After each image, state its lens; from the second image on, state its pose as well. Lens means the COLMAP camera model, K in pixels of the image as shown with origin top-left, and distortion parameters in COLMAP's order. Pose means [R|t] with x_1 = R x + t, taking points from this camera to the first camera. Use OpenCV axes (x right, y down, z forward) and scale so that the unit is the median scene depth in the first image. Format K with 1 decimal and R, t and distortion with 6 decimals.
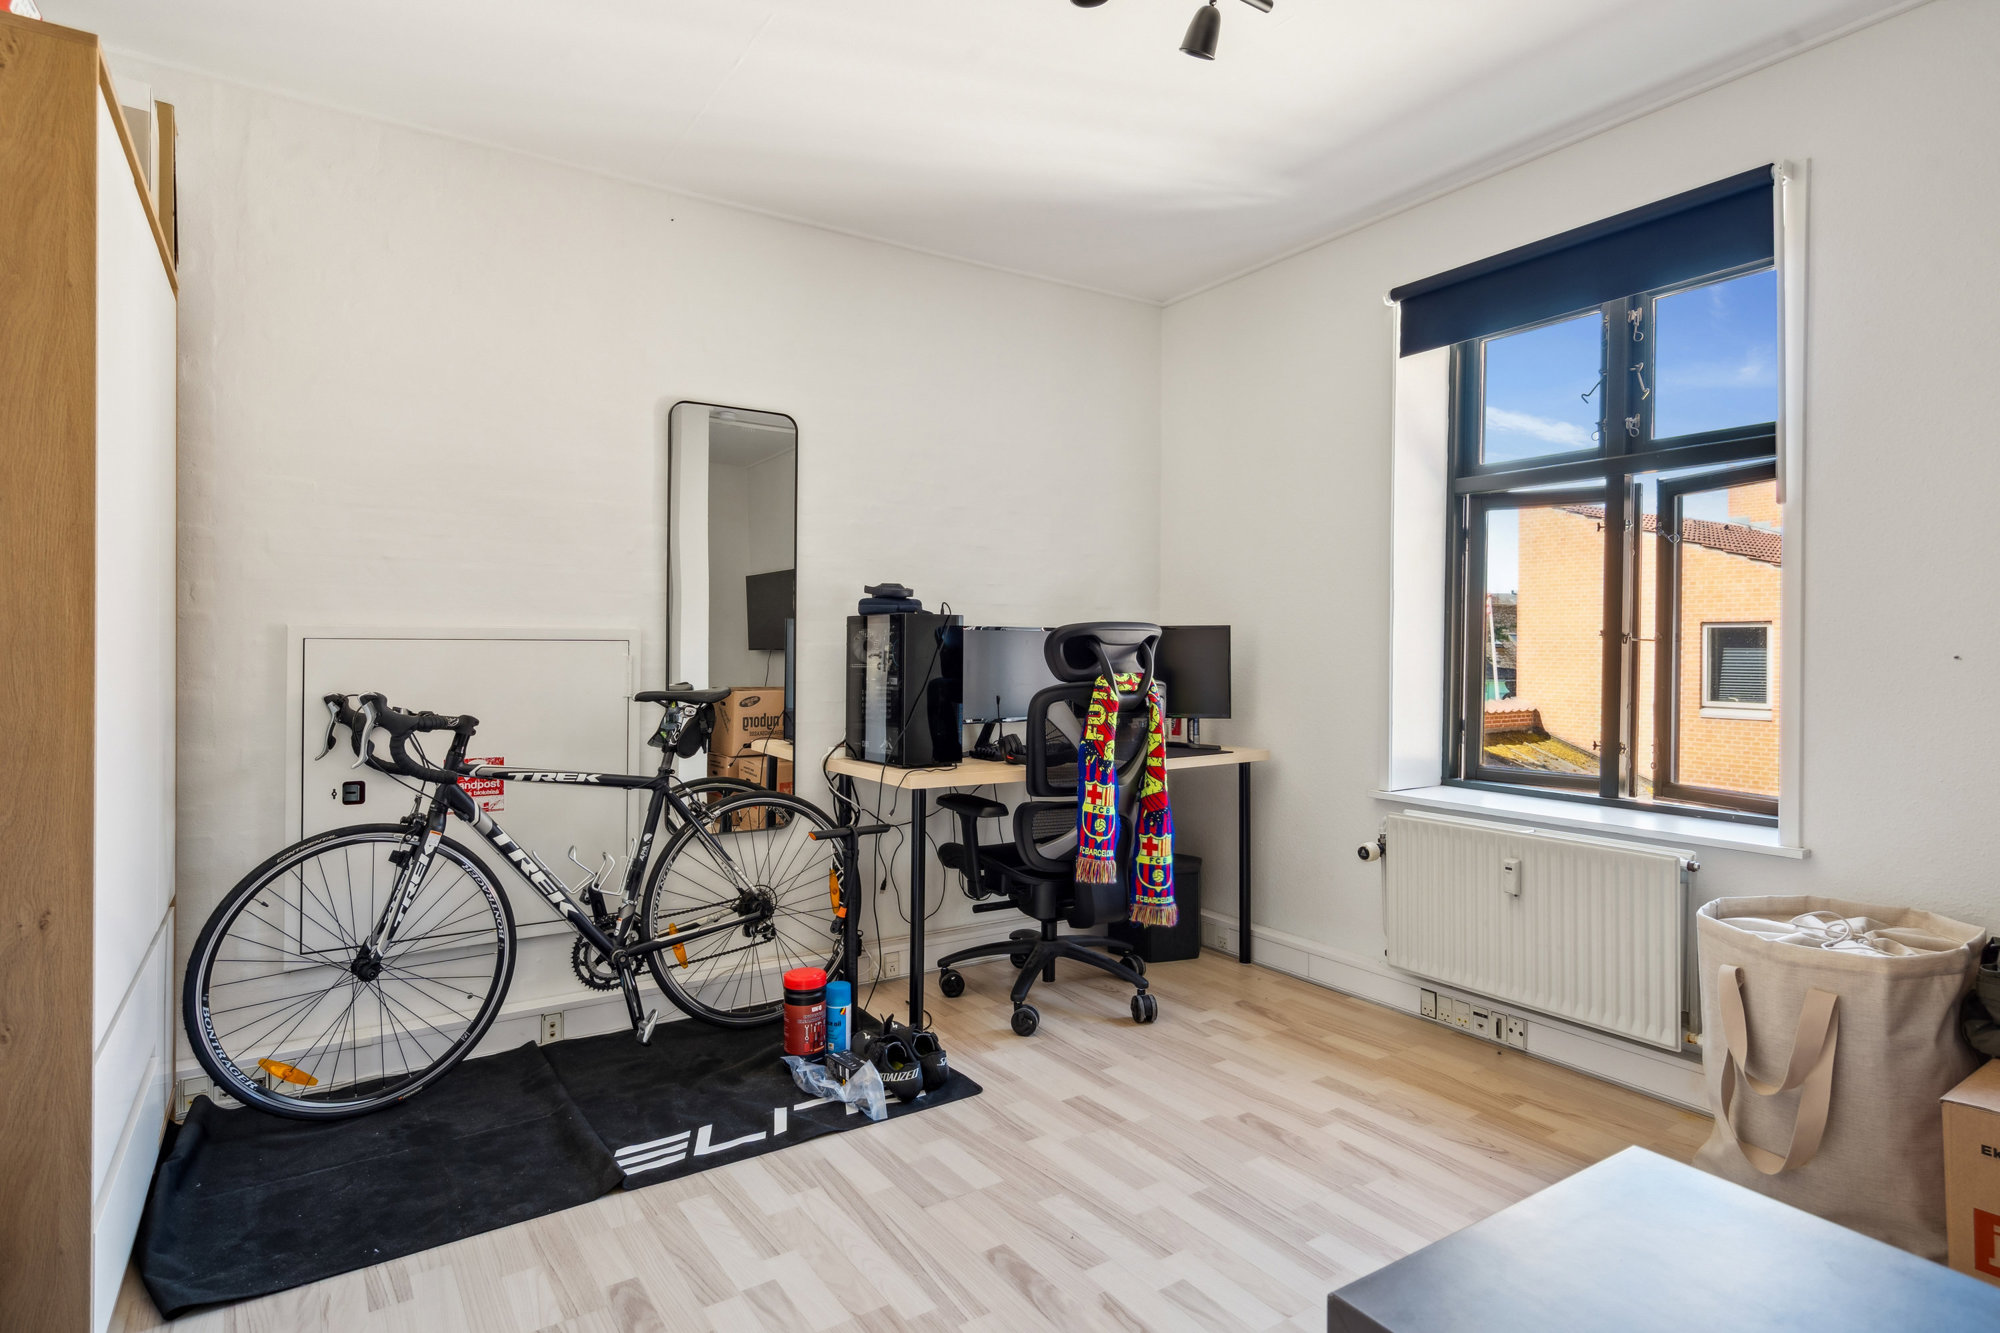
lens RADIAL K [[1008.2, 0, 1000.0], [0, 1008.2, 666.5], [0, 0, 1]] dist [-0.001460, -0.000084]
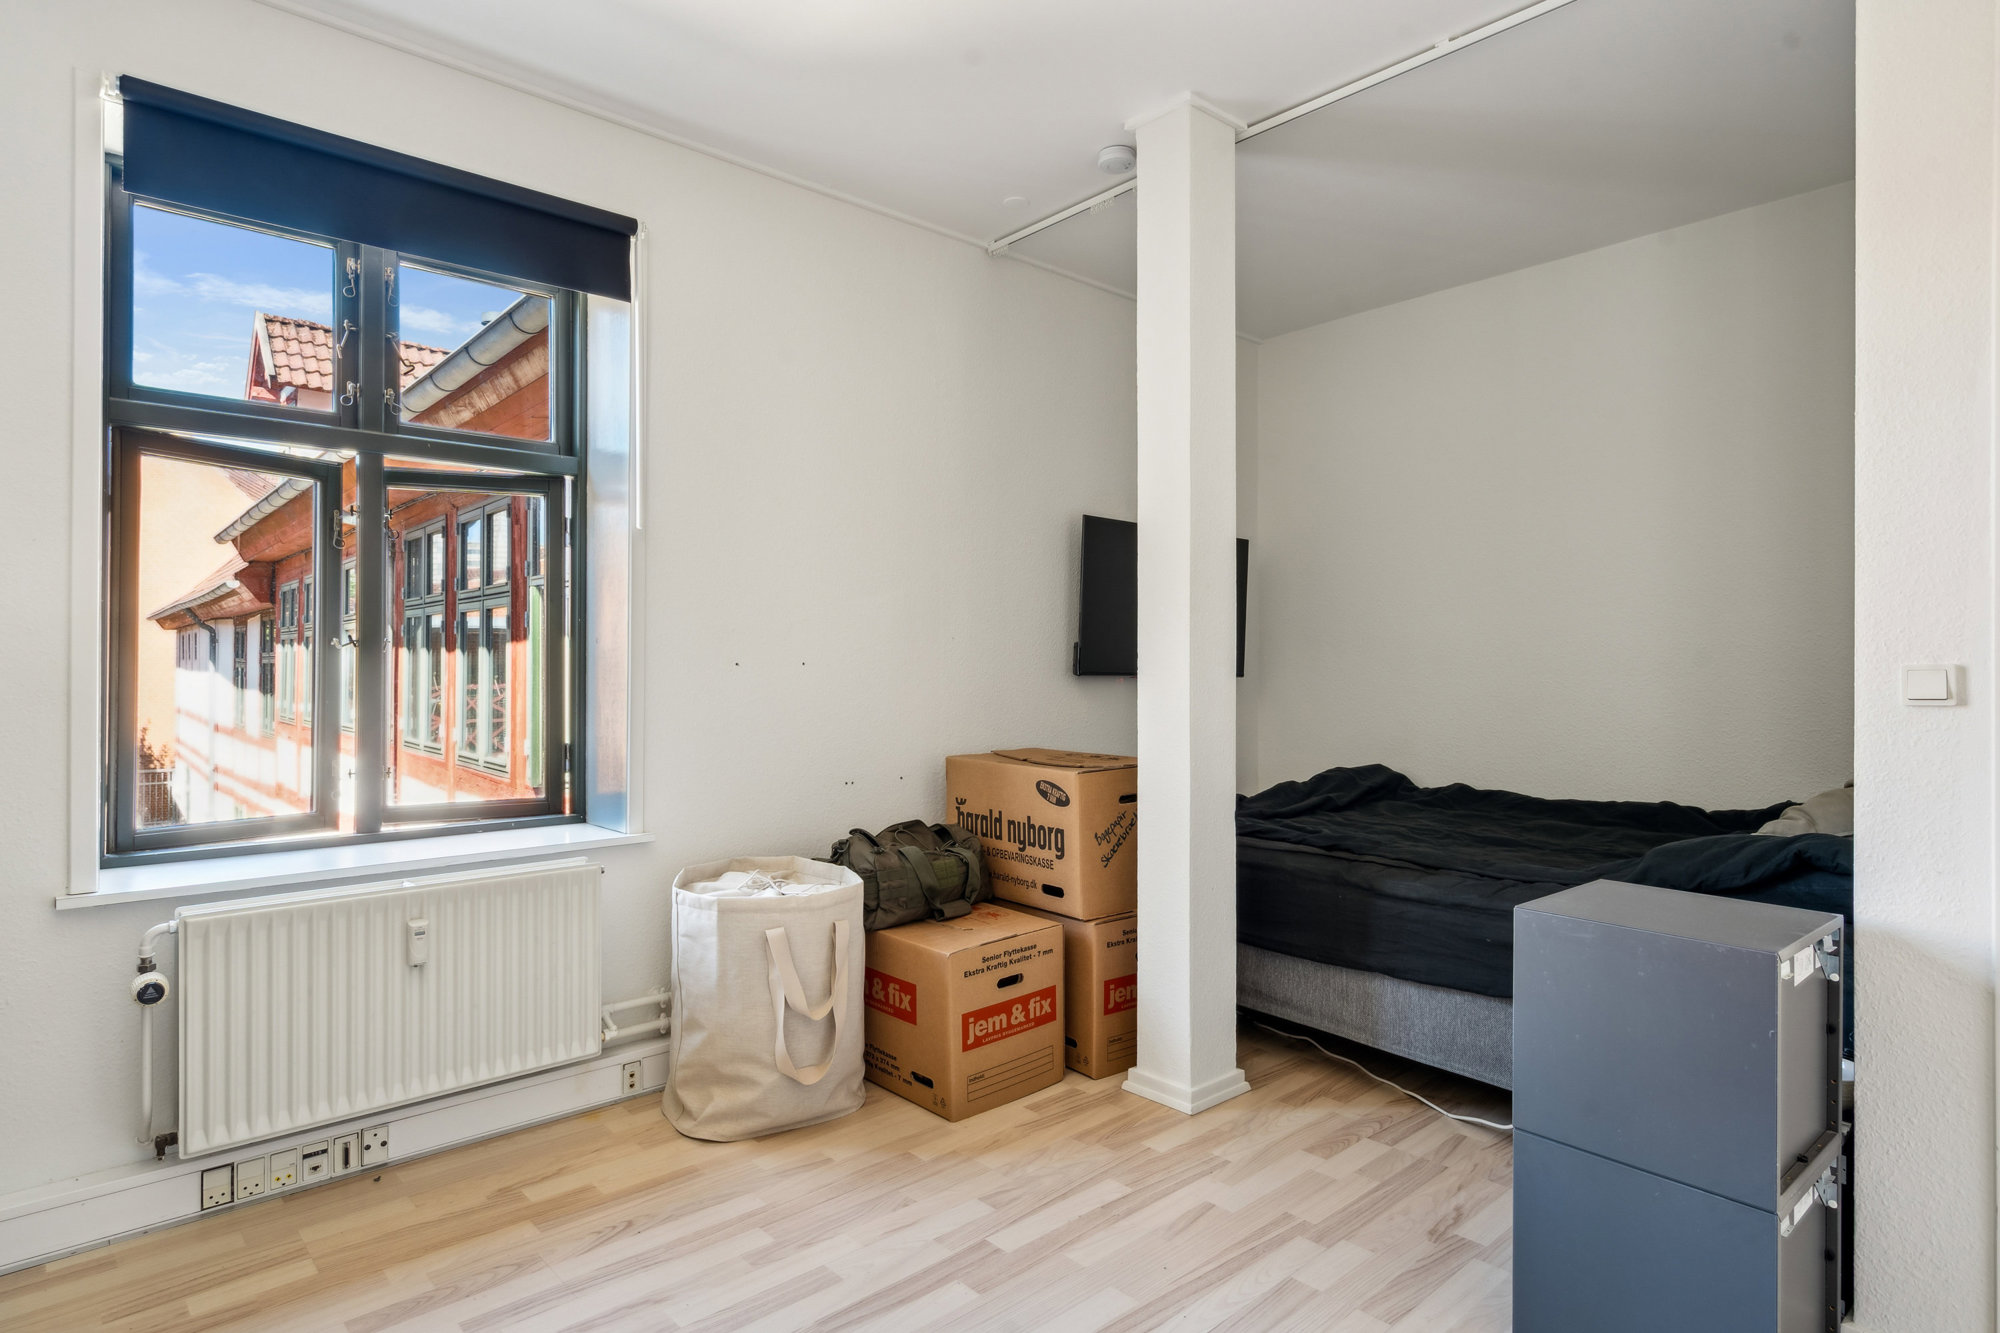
lens RADIAL K [[1089.9, 0, 1000.0], [0, 1089.9, 666.5], [0, 0, 1]] dist [-0.004029, -0.000142]
pose [[-0.136514, -0.011286, 0.990574, -0.391415], [0.012328, 0.999838, 0.013090, -0.015262], [-0.990561, 0.013999, -0.136352, 0.635300]]
